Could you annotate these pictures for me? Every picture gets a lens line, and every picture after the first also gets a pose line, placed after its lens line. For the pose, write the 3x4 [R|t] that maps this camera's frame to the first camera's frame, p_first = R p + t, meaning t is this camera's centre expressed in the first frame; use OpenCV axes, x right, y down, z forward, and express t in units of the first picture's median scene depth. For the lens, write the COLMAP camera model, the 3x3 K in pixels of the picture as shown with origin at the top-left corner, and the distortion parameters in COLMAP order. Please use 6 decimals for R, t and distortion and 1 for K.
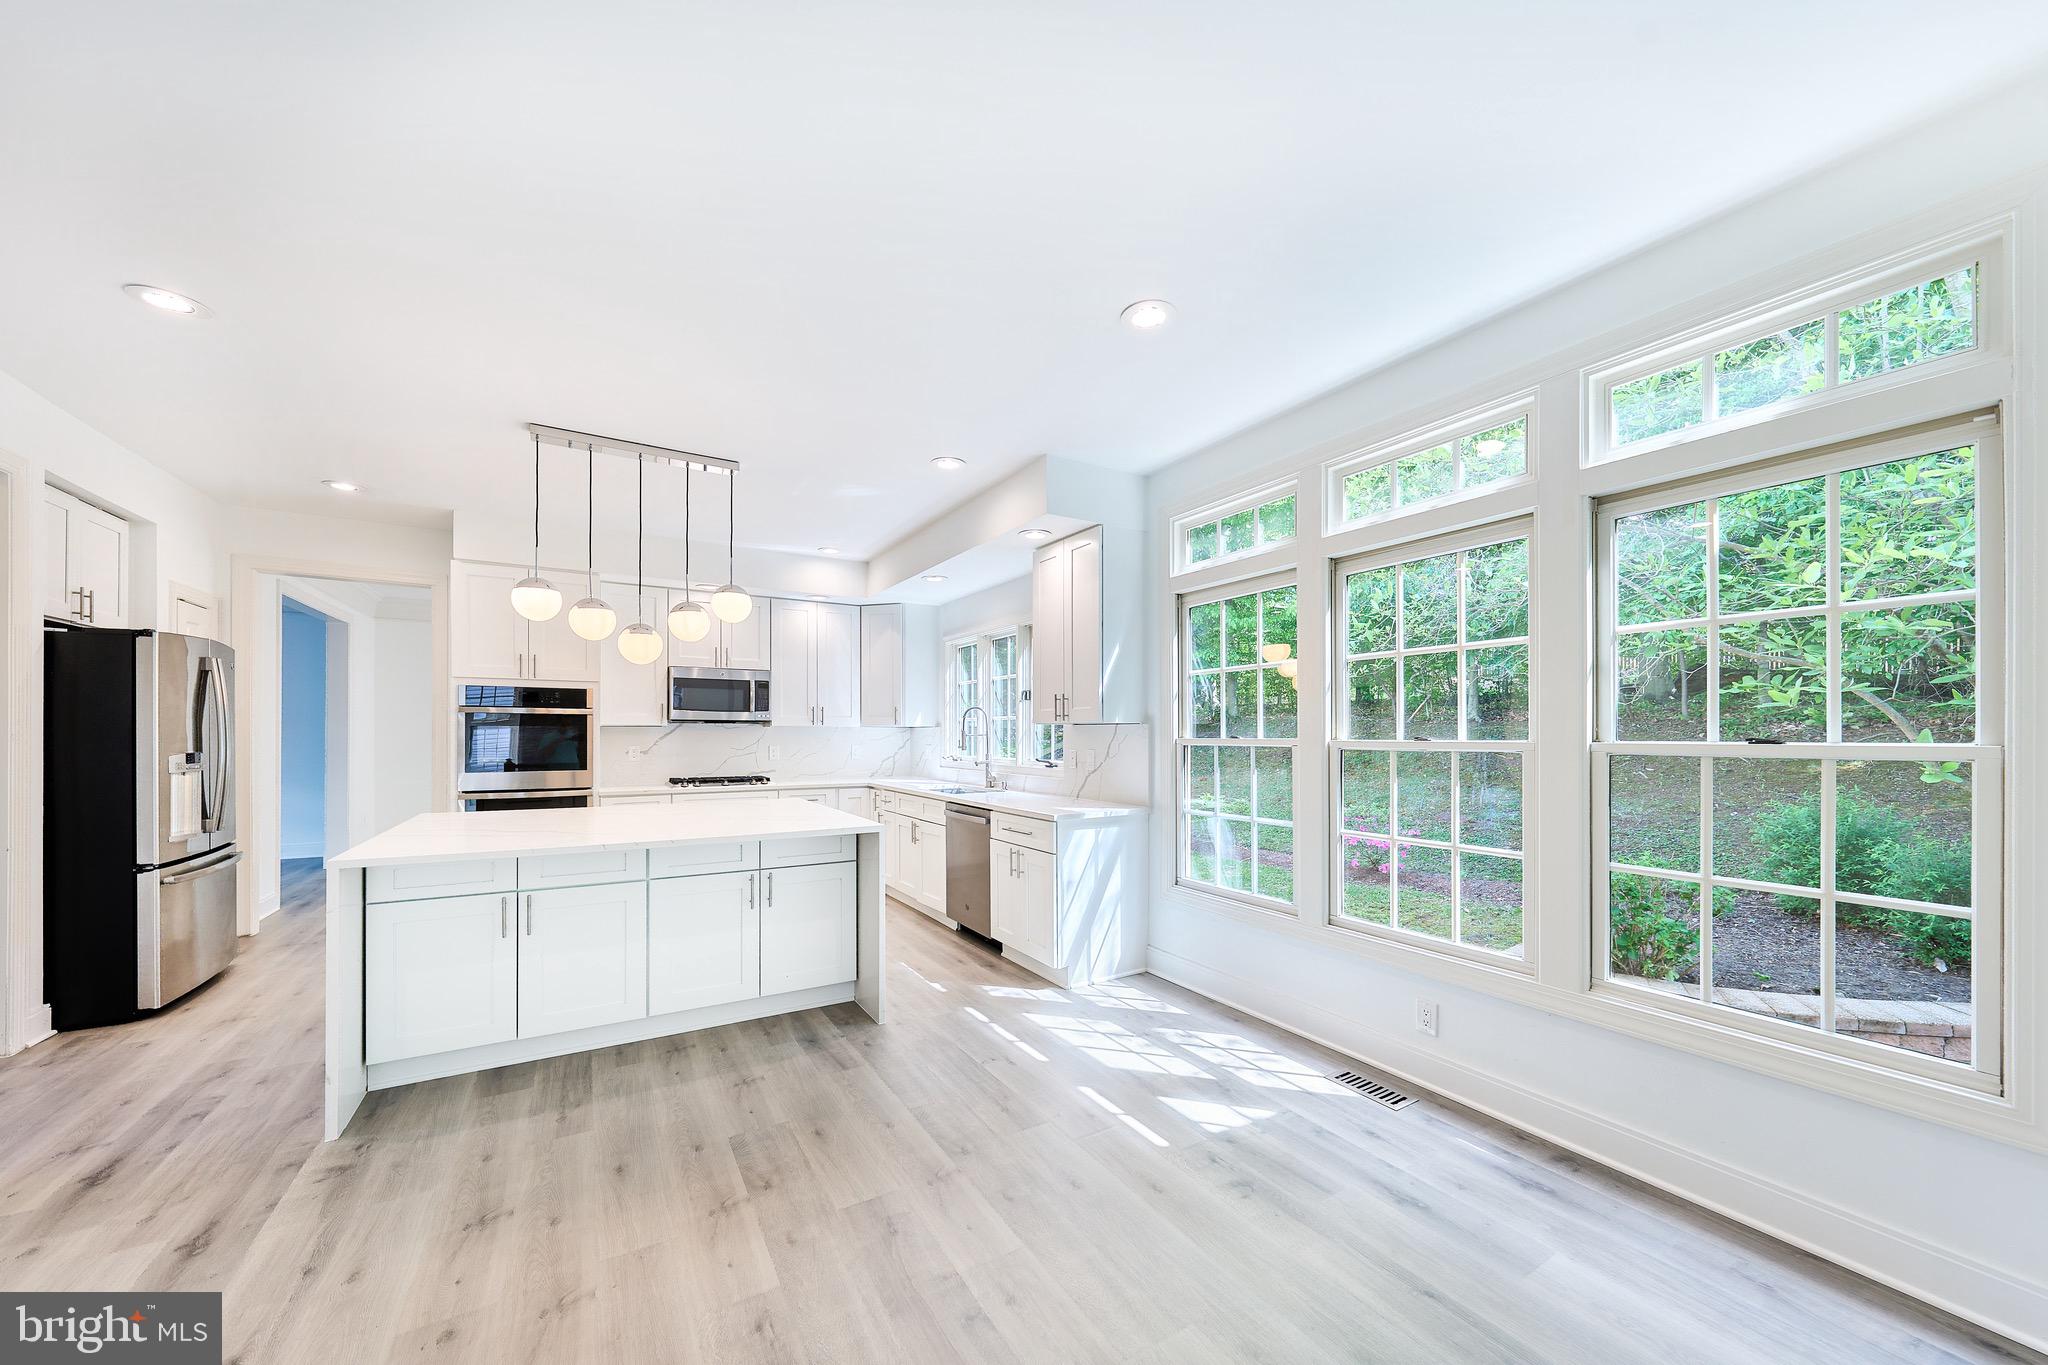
lens RADIAL K [[731.3, 0, 1021.4], [0, 731.3, 732.7], [0, 0, 1]] dist [-0.001581, -0.000084]
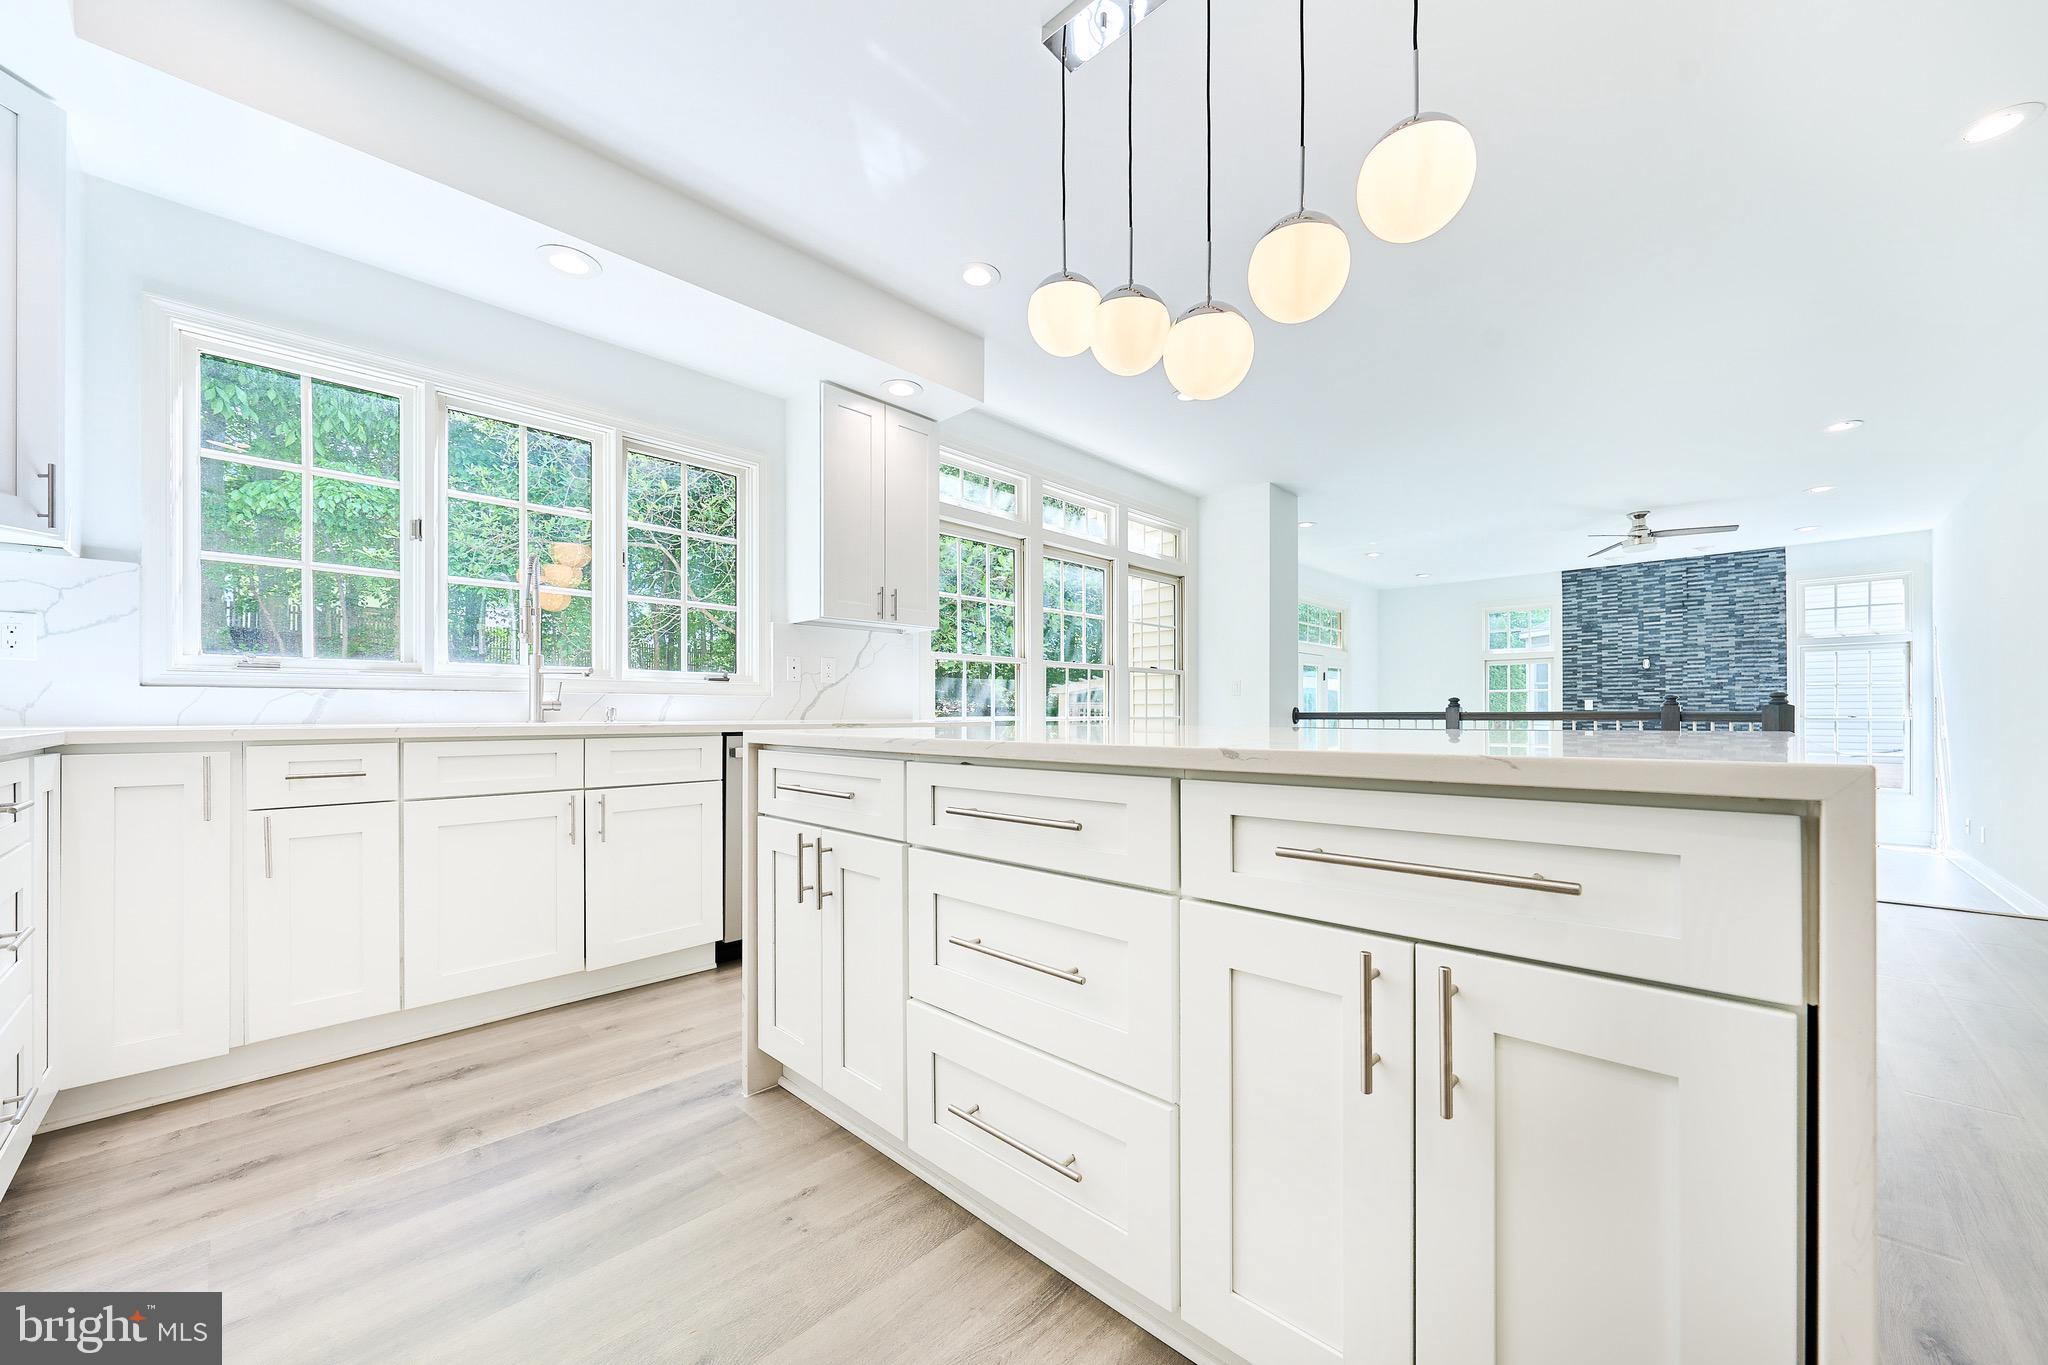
lens RADIAL K [[754.9, 0, 1028.9], [0, 754.9, 712.5], [0, 0, 1]] dist [-0.004369, 0.000020]
pose [[-0.268692, -0.000712, 0.963226, -0.889402], [0.000095, 1.000000, 0.000766, 0.095880], [-0.963226, 0.000297, -0.268692, 1.166274]]
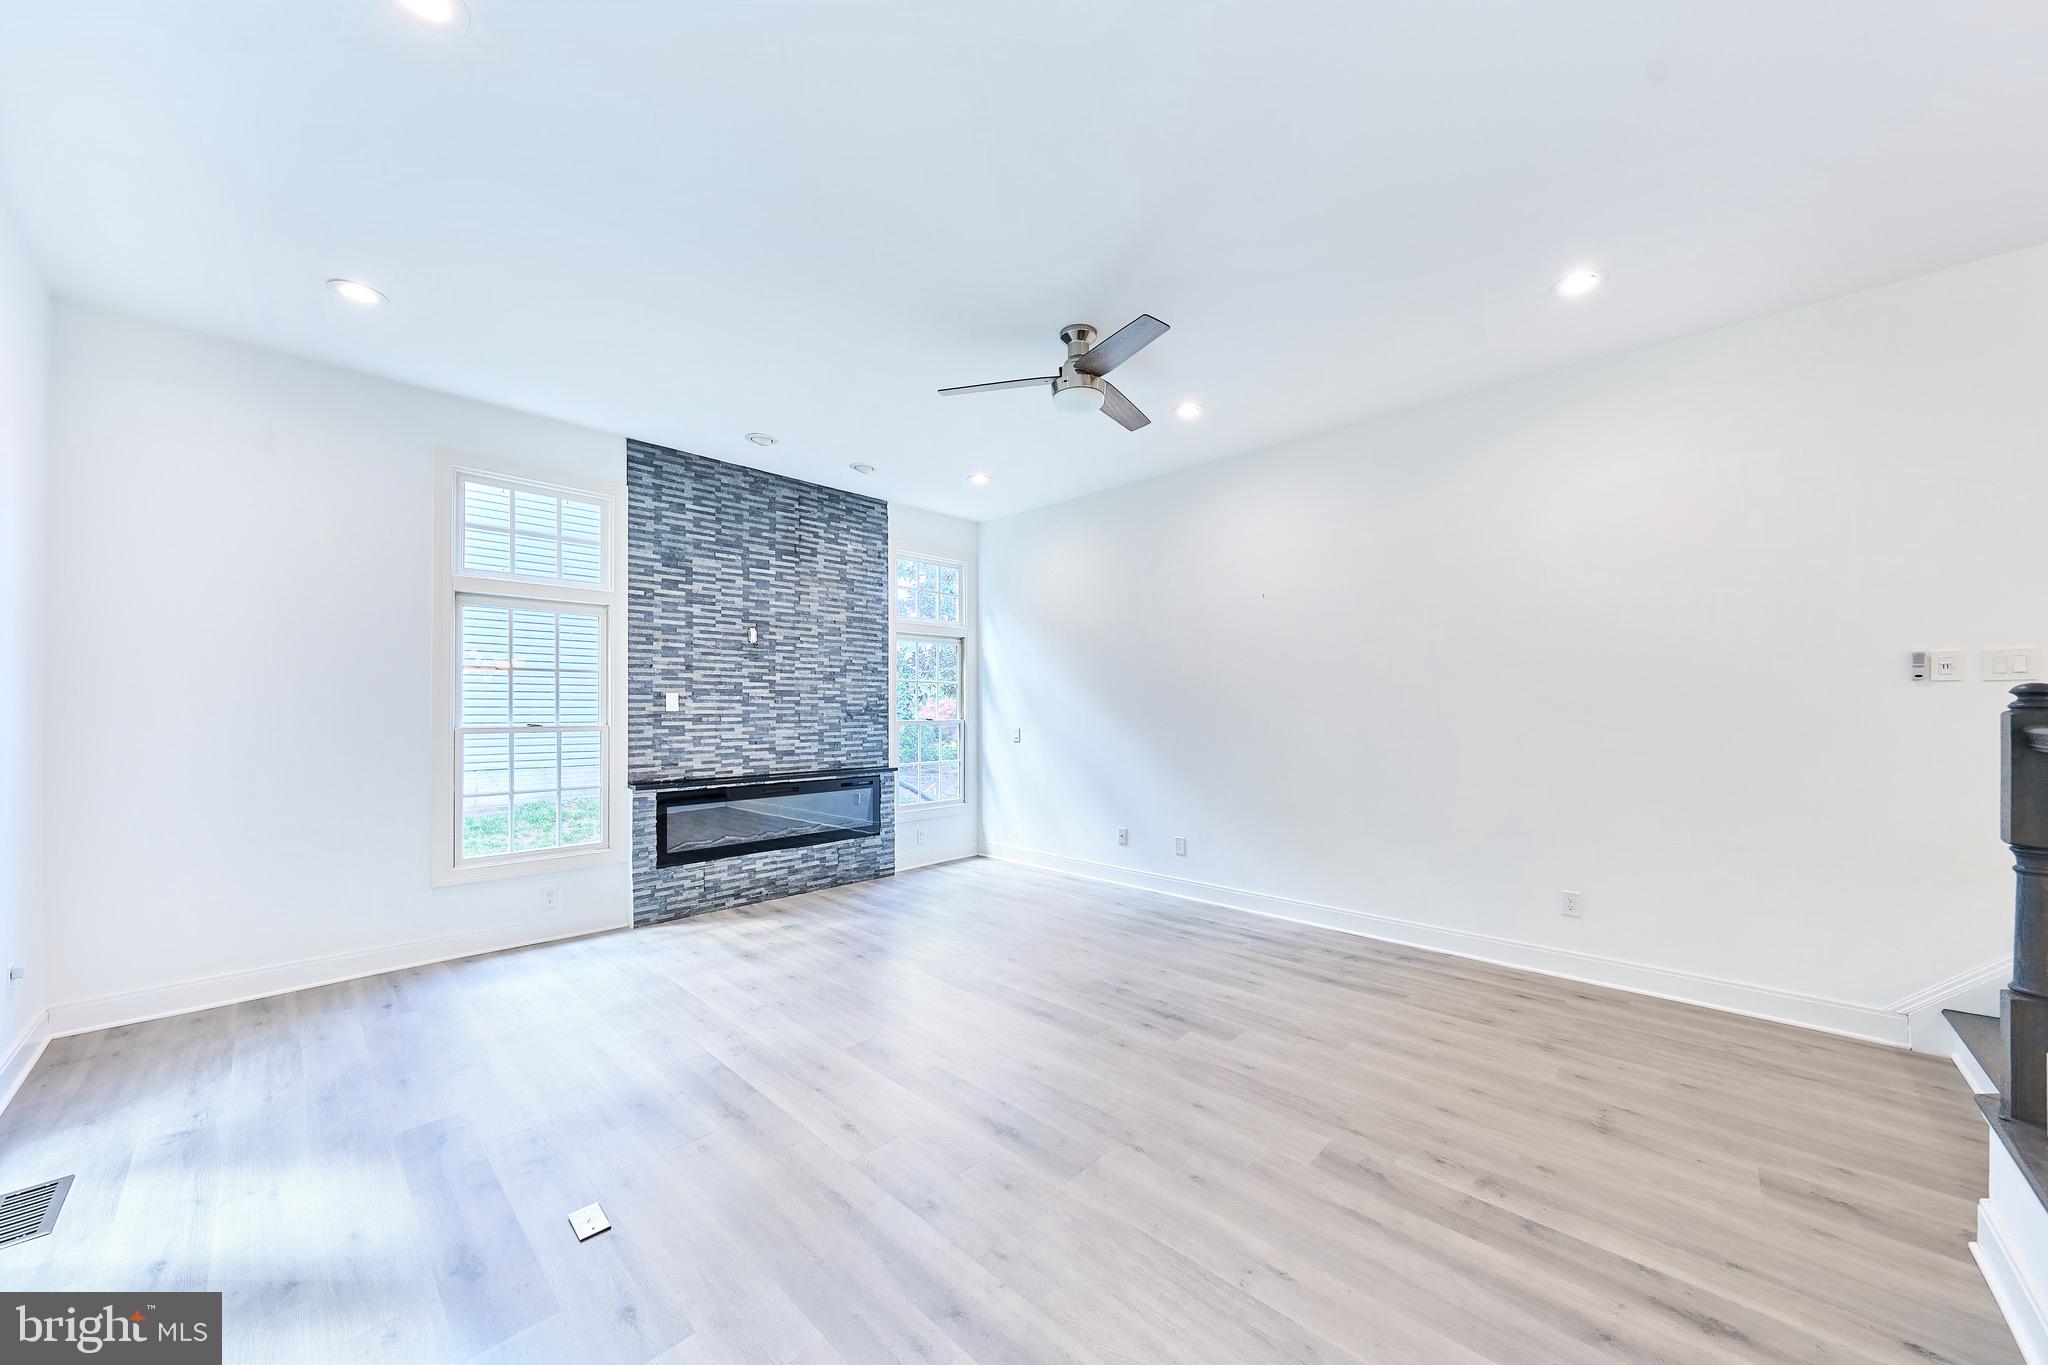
lens RADIAL K [[719.1, 0, 1026.2], [0, 719.1, 701.5], [0, 0, 1]] dist [-0.001298, -0.000049]
pose [[-0.964509, -0.003803, -0.264022, 0.703354], [-0.001279, 0.999952, -0.009732, 0.084046], [0.264046, -0.009049, -0.964468, 0.139921]]
